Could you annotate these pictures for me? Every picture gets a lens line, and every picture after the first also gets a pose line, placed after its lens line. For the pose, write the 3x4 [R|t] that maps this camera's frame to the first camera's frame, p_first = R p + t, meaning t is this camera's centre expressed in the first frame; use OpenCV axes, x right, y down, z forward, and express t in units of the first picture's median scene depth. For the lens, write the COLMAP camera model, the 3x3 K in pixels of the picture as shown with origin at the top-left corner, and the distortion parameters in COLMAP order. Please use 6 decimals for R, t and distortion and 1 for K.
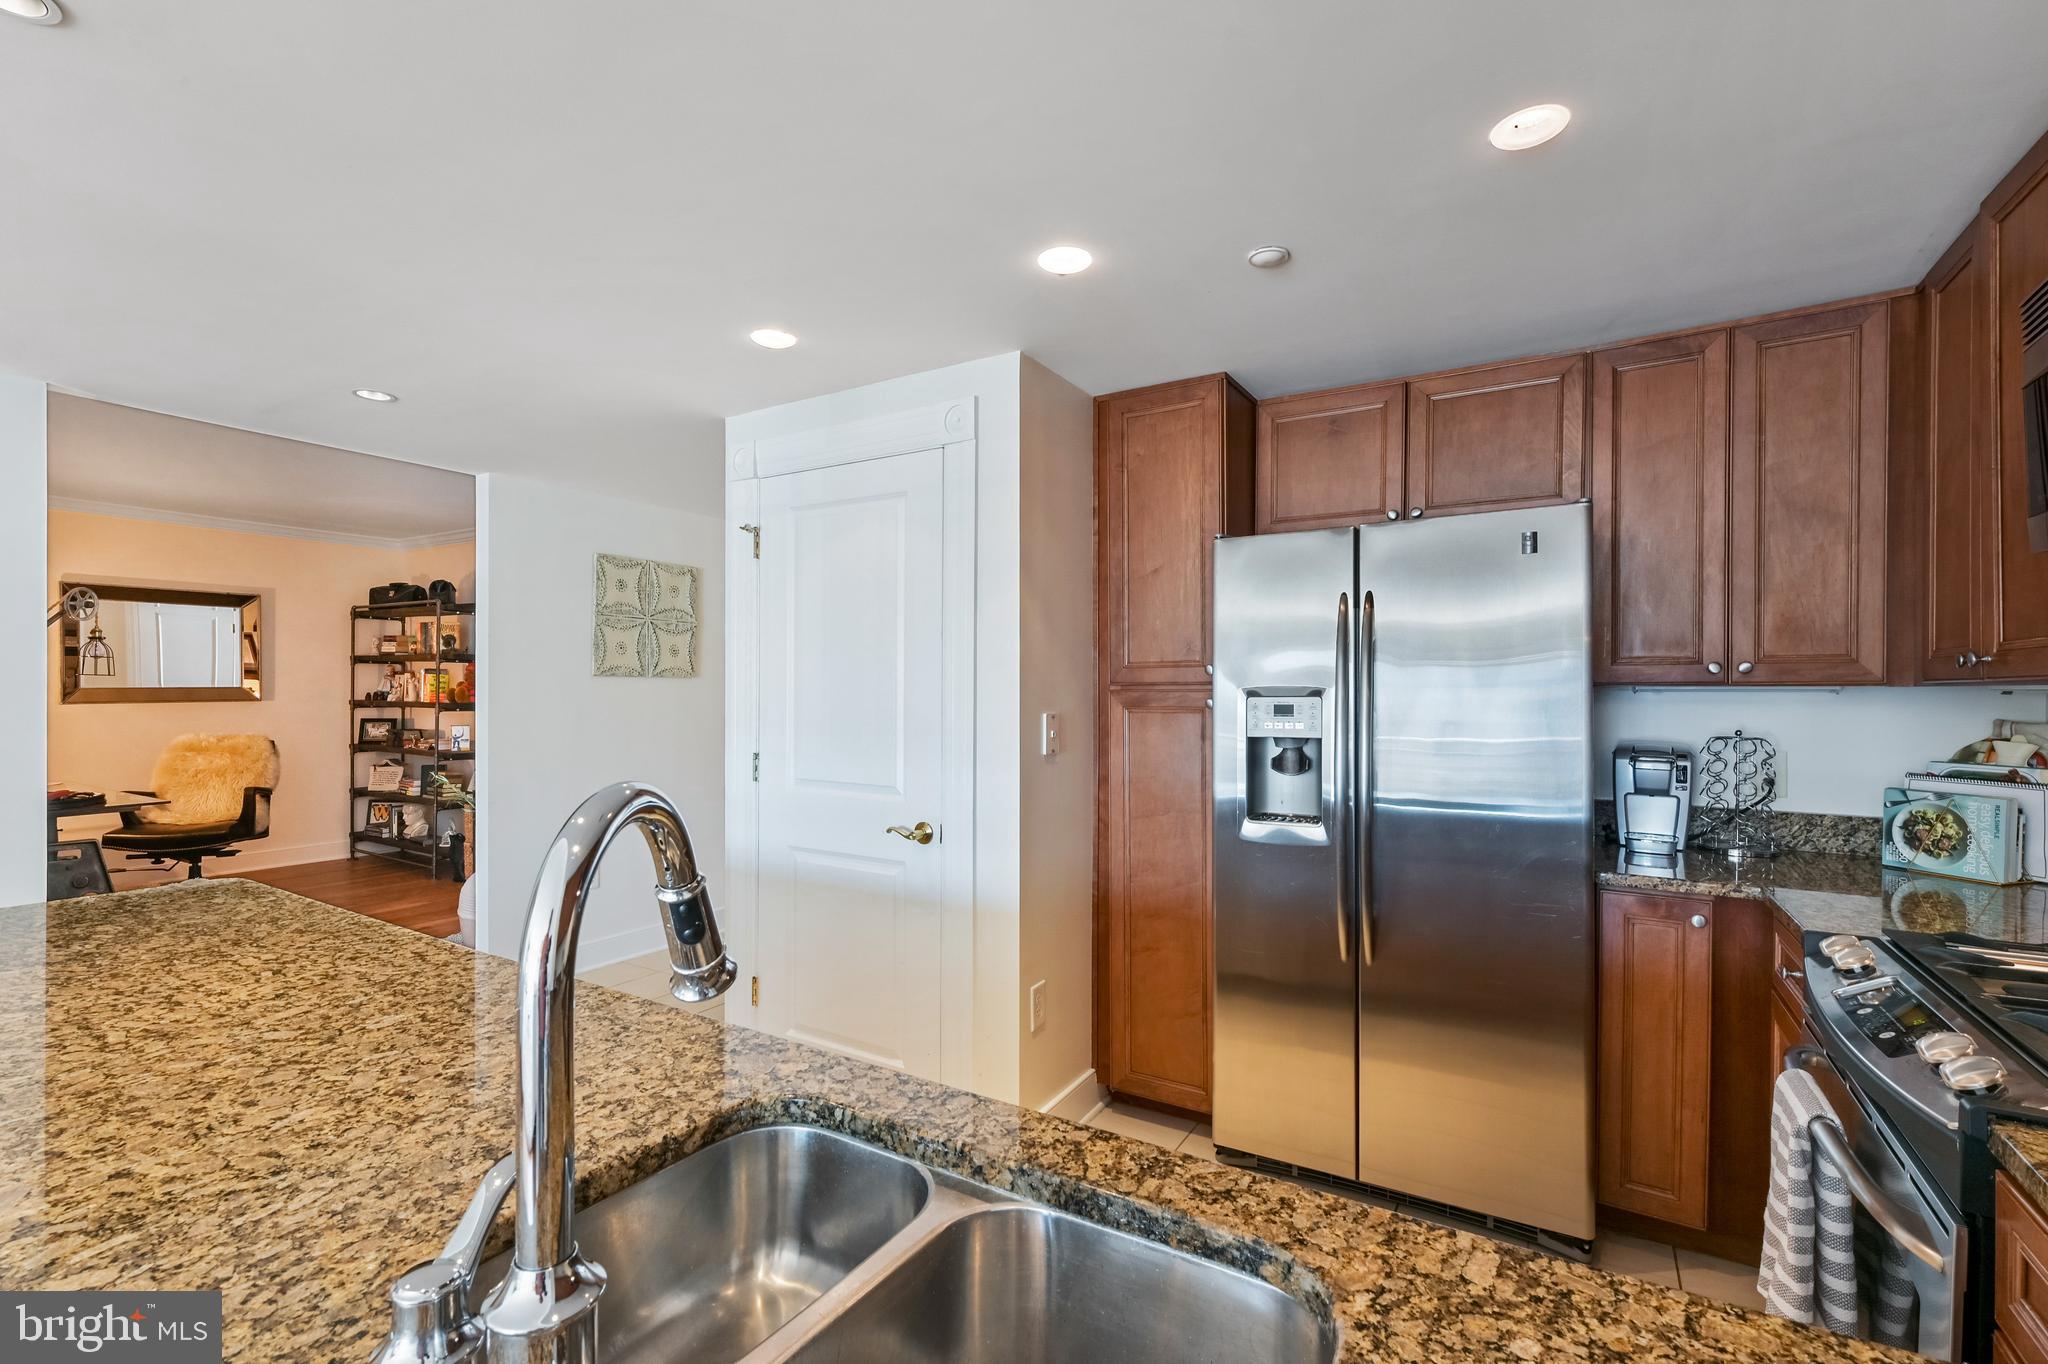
lens RADIAL K [[939.4, 0, 1021.6], [0, 939.4, 686.6], [0, 0, 1]] dist [-0.004396, 0.000488]
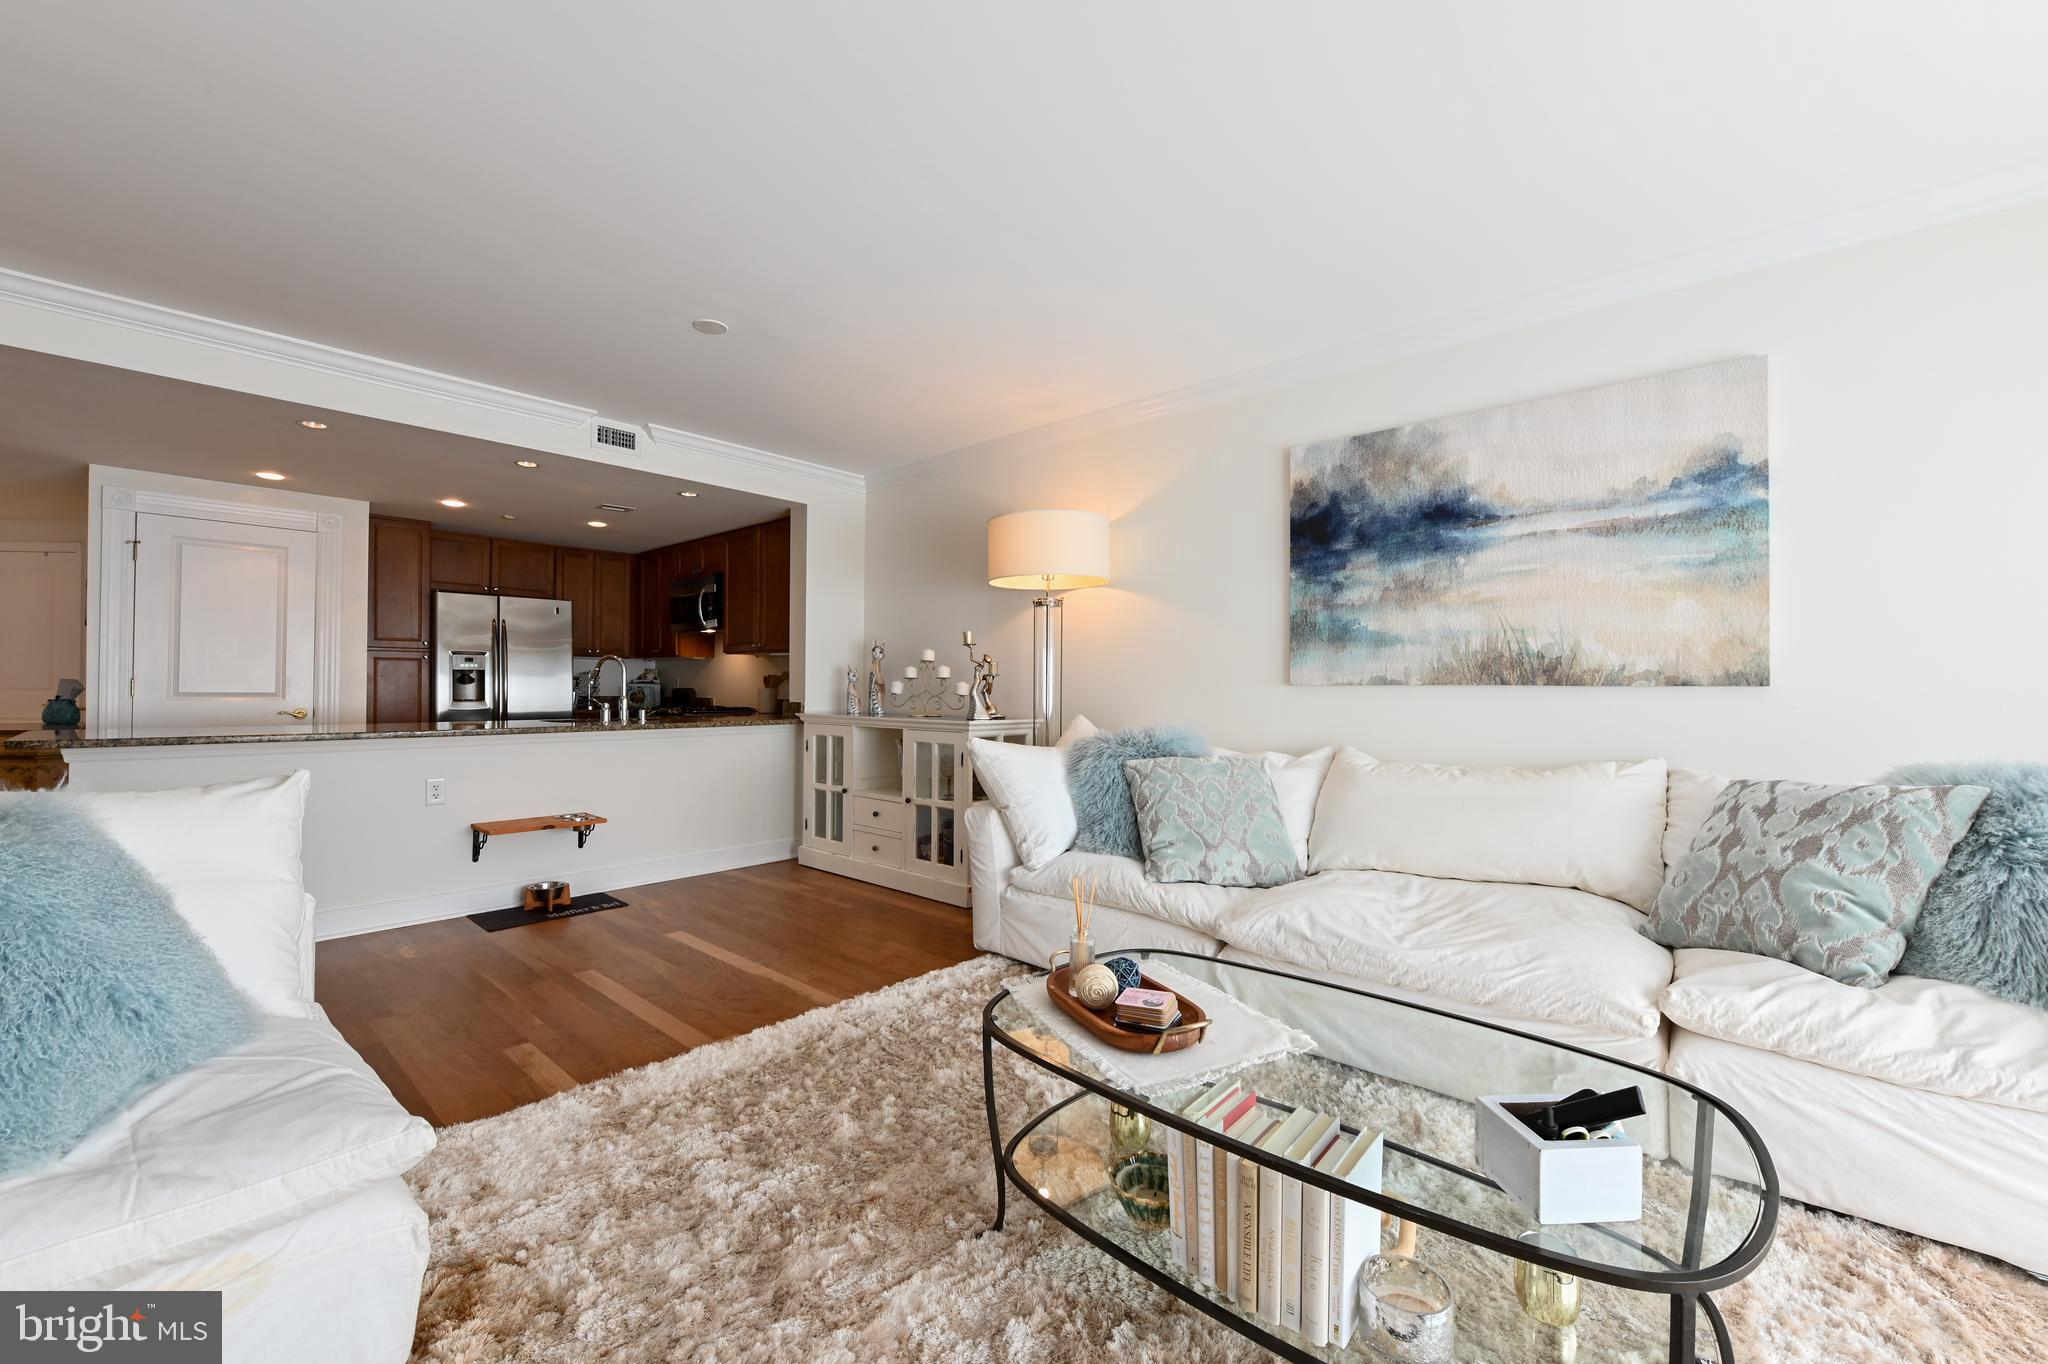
lens RADIAL K [[822.1, 0, 1042.7], [0, 822.1, 682.9], [0, 0, 1]] dist [-0.008047, -0.000975]
pose [[0.143177, 0.009396, 0.989652, -0.648948], [-0.001883, 0.999956, -0.009221, 0.039430], [-0.989695, -0.000544, 0.143189, -0.342866]]
